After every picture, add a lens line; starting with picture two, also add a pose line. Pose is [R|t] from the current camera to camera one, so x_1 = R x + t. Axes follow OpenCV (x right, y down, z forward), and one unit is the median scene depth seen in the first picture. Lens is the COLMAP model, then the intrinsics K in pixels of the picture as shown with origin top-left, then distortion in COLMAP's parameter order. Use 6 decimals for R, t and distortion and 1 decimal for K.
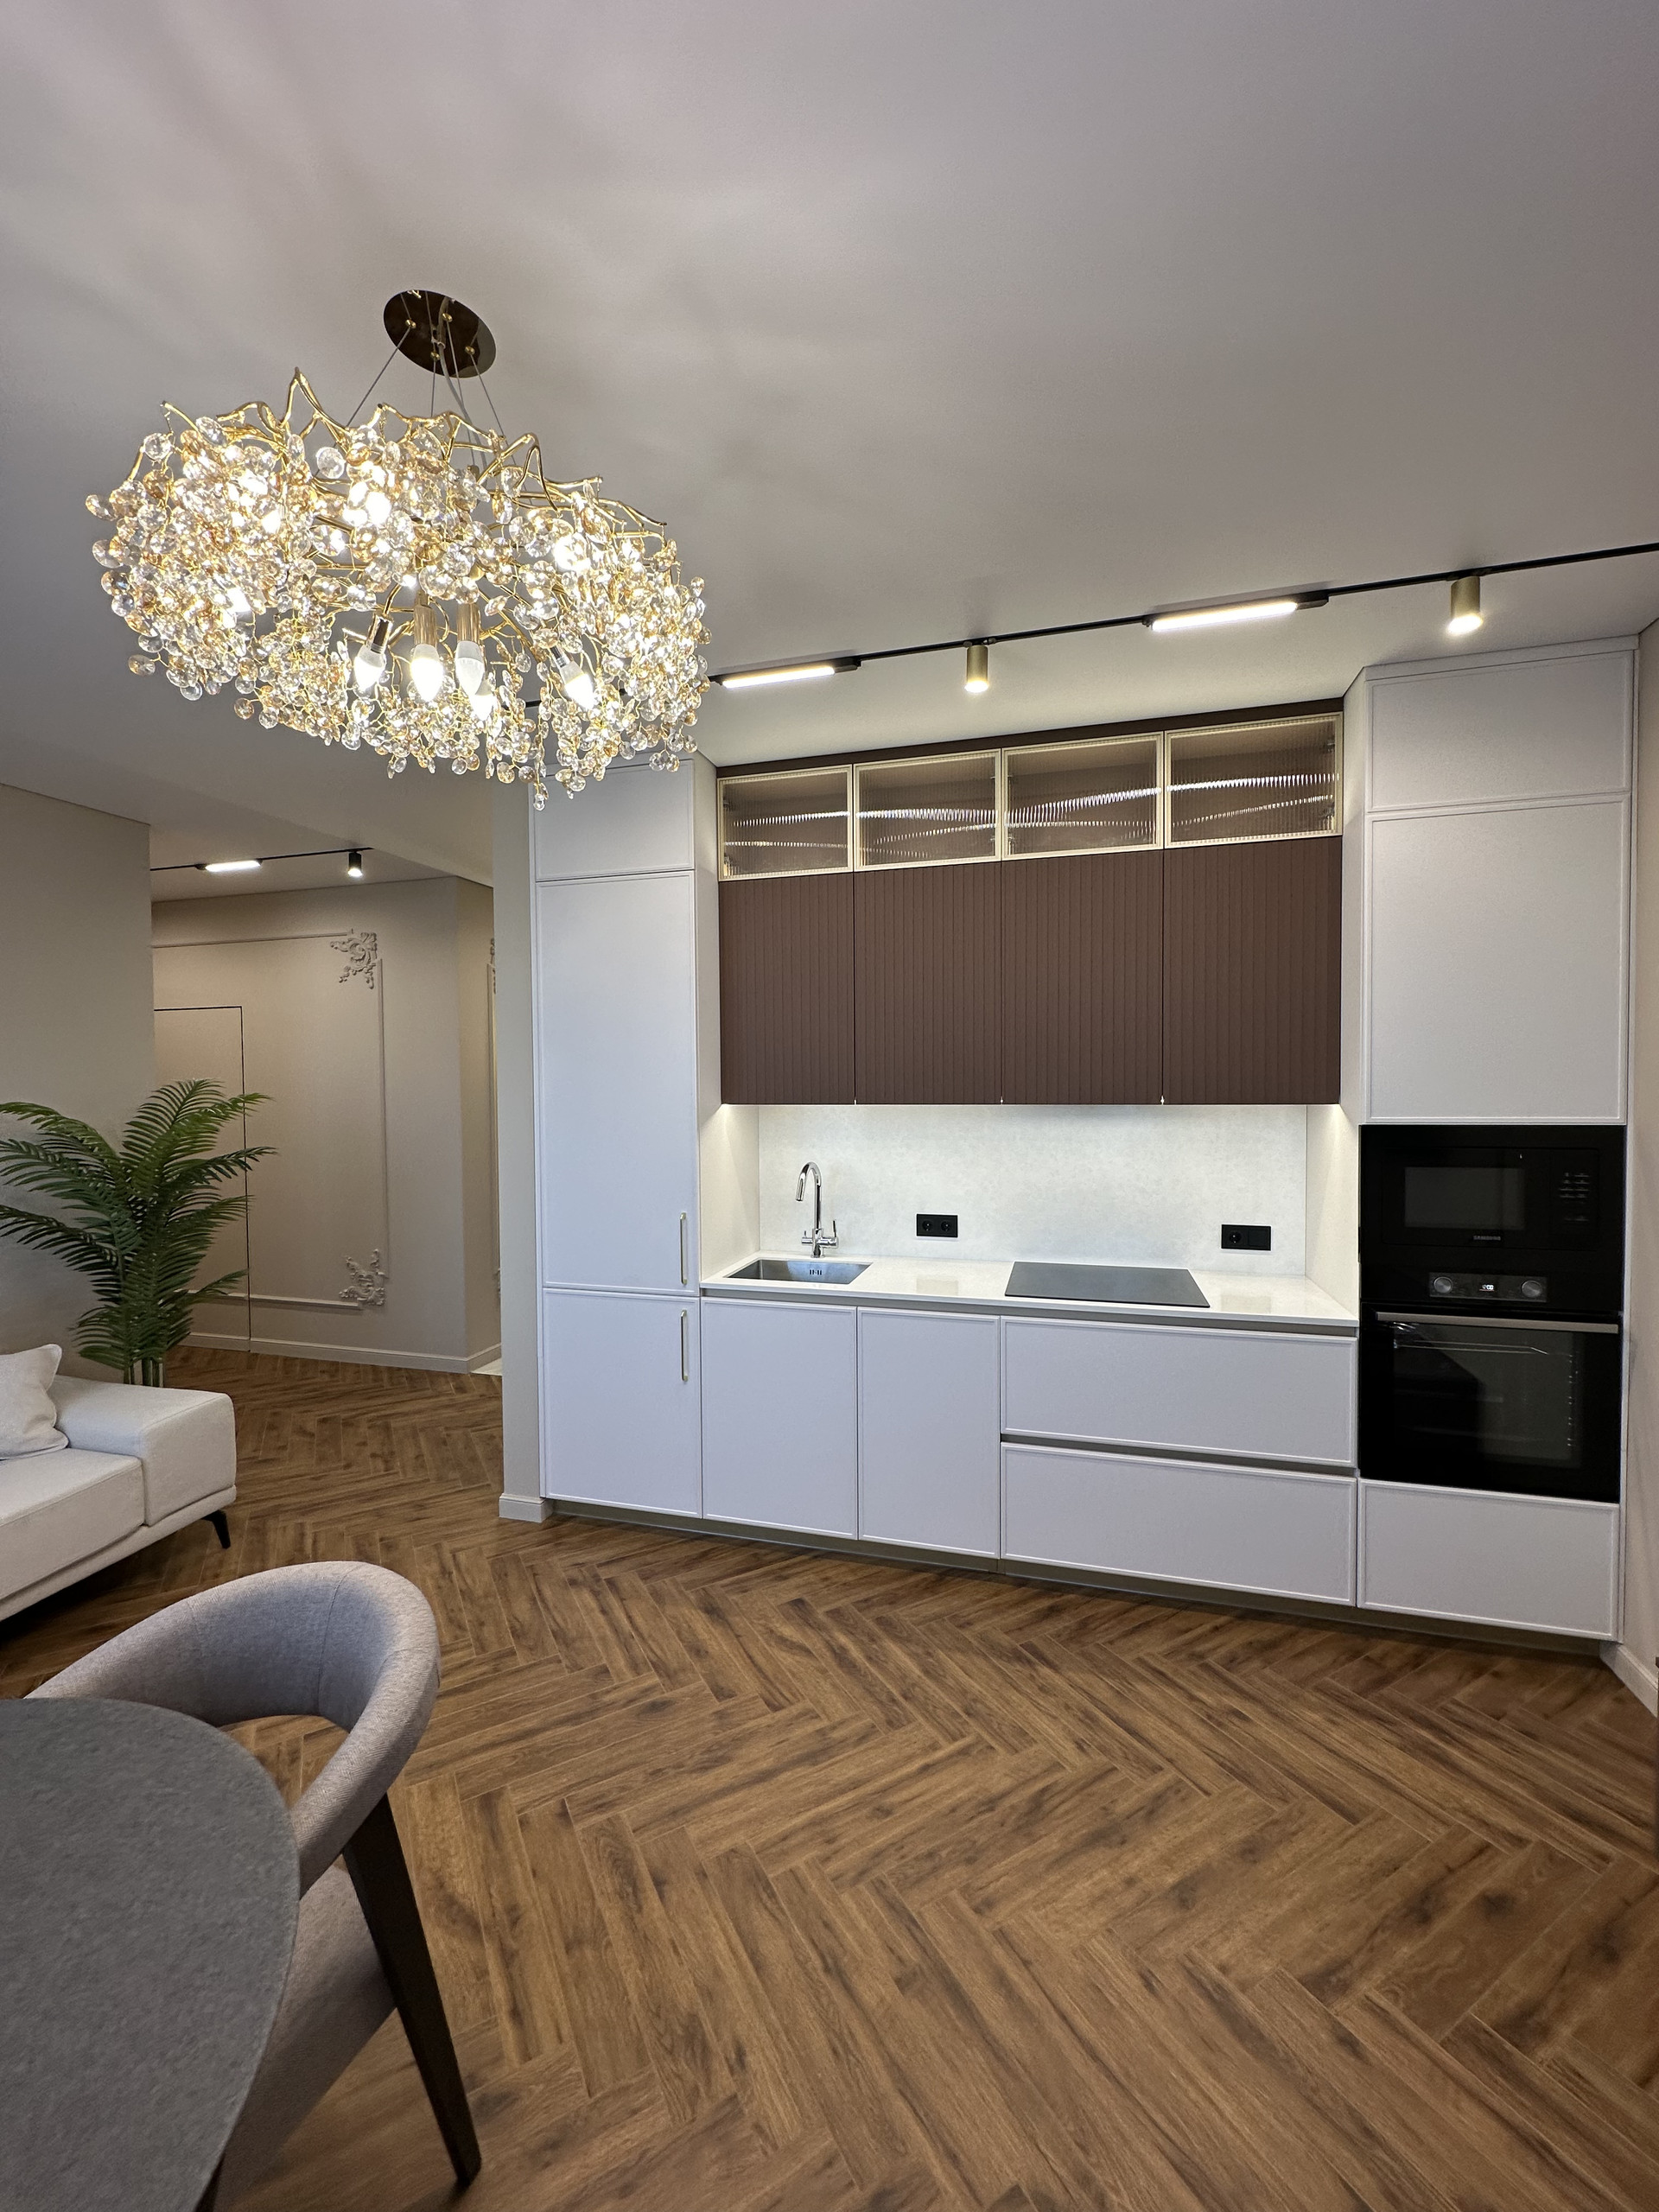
lens RADIAL K [[879.6, 0, 830.5], [0, 879.6, 1106.1], [0, 0, 1]] dist [-0.001525, 0.000556]
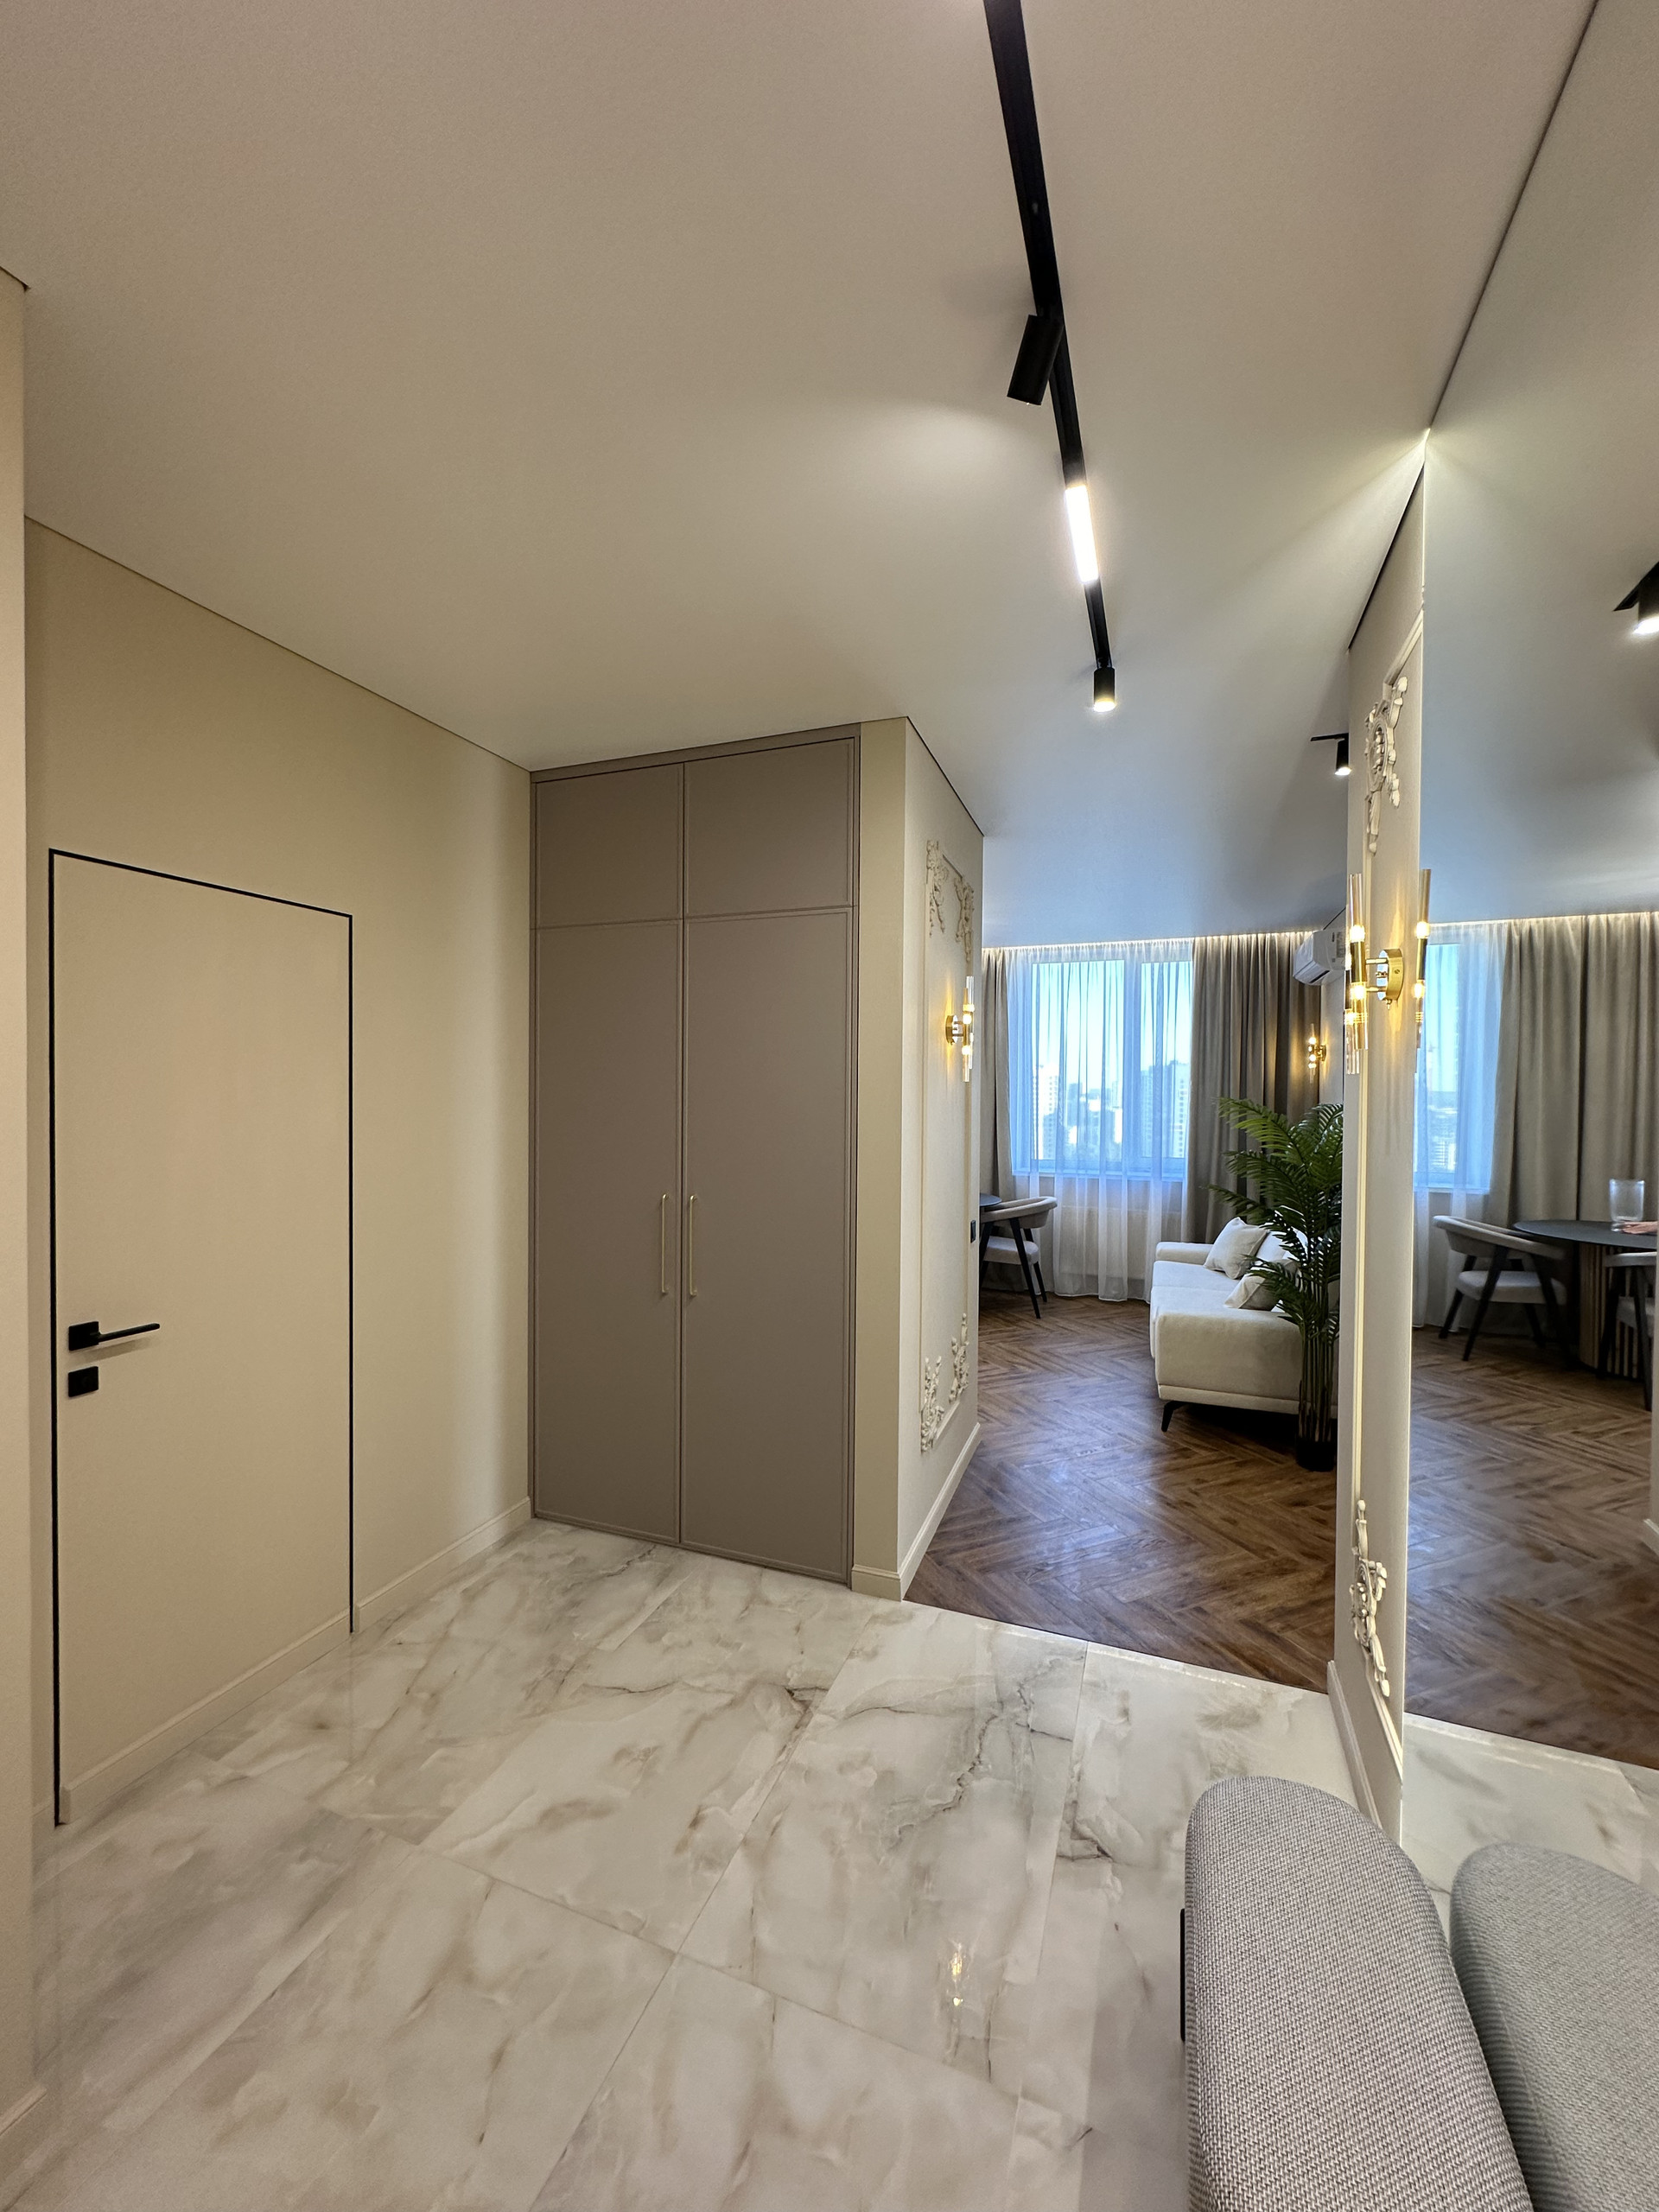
lens RADIAL K [[879.6, 0, 829.4], [0, 879.6, 1105.8], [0, 0, 1]] dist [-0.001525, 0.000556]
pose [[-0.996031, -0.001133, 0.088999, -0.354872], [0.002661, 0.999093, 0.042498, -0.069114], [-0.088966, 0.042566, -0.995125, 2.867871]]
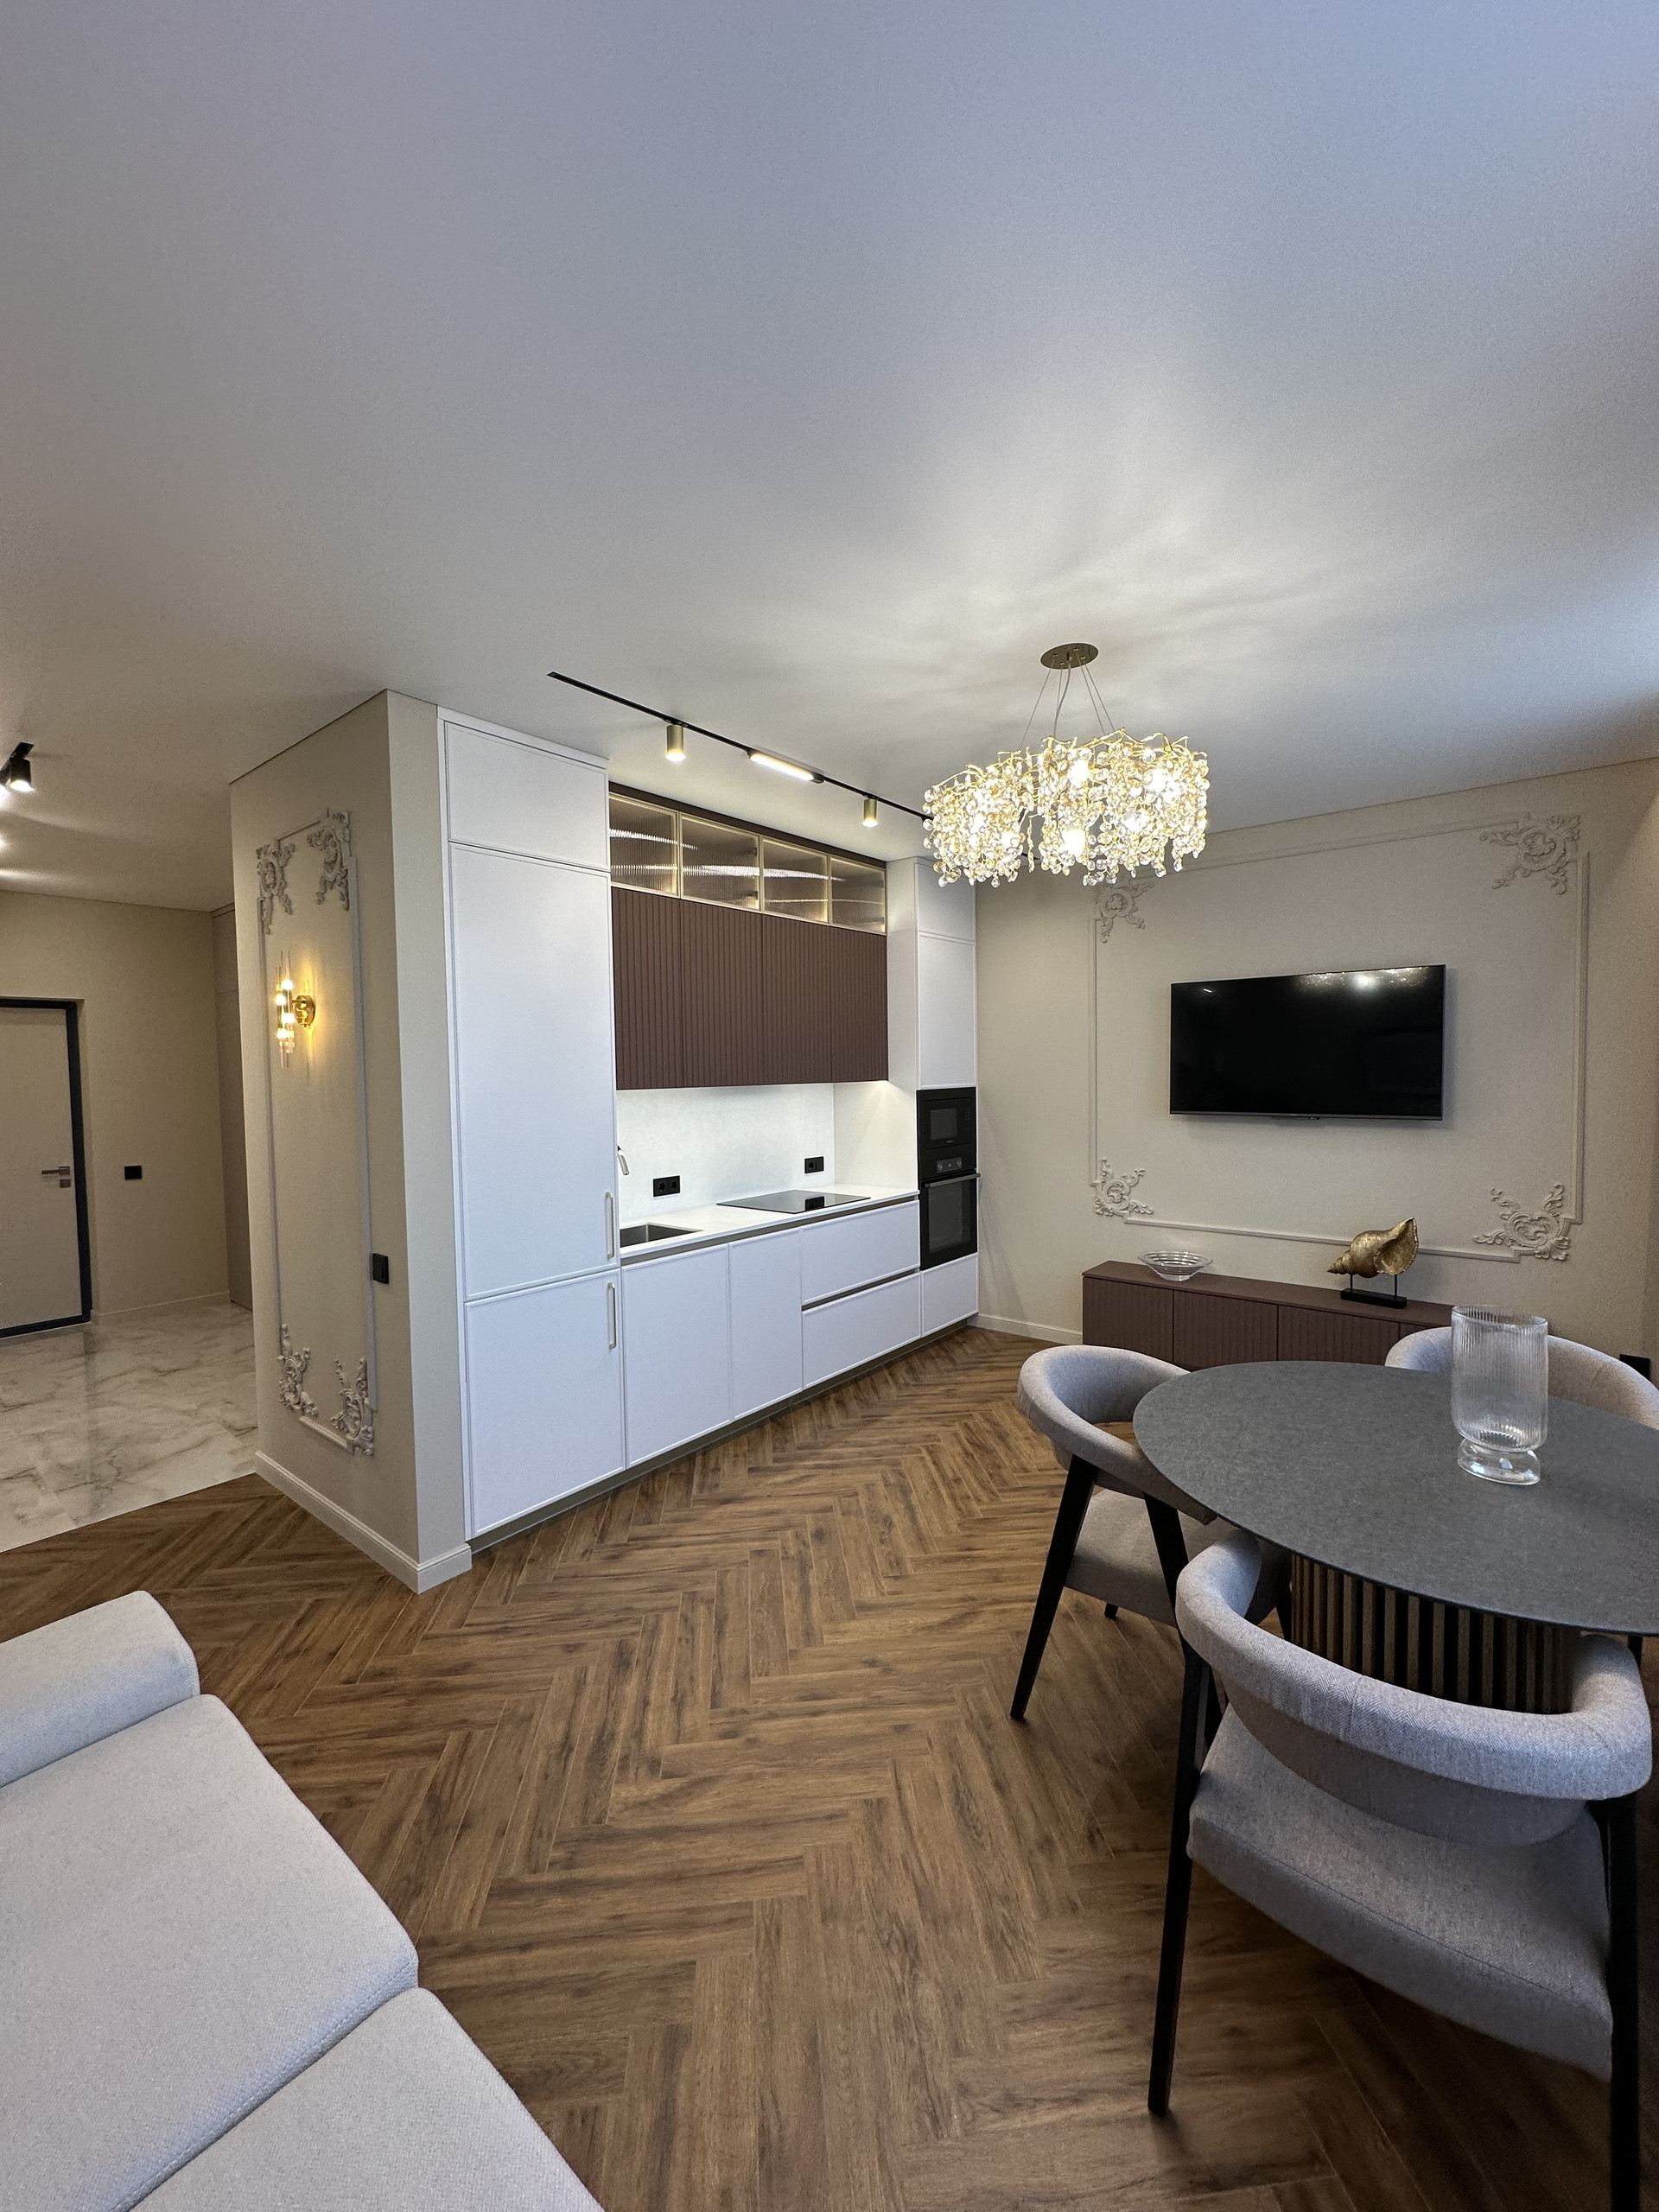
lens RADIAL K [[879.6, 0, 827.8], [0, 879.6, 1105.4], [0, 0, 1]] dist [-0.001525, 0.000556]
pose [[0.405231, -0.037343, 0.913451, -1.240182], [0.037478, 0.999004, 0.024214, 0.000815], [-0.913446, 0.024422, 0.406227, 0.384297]]
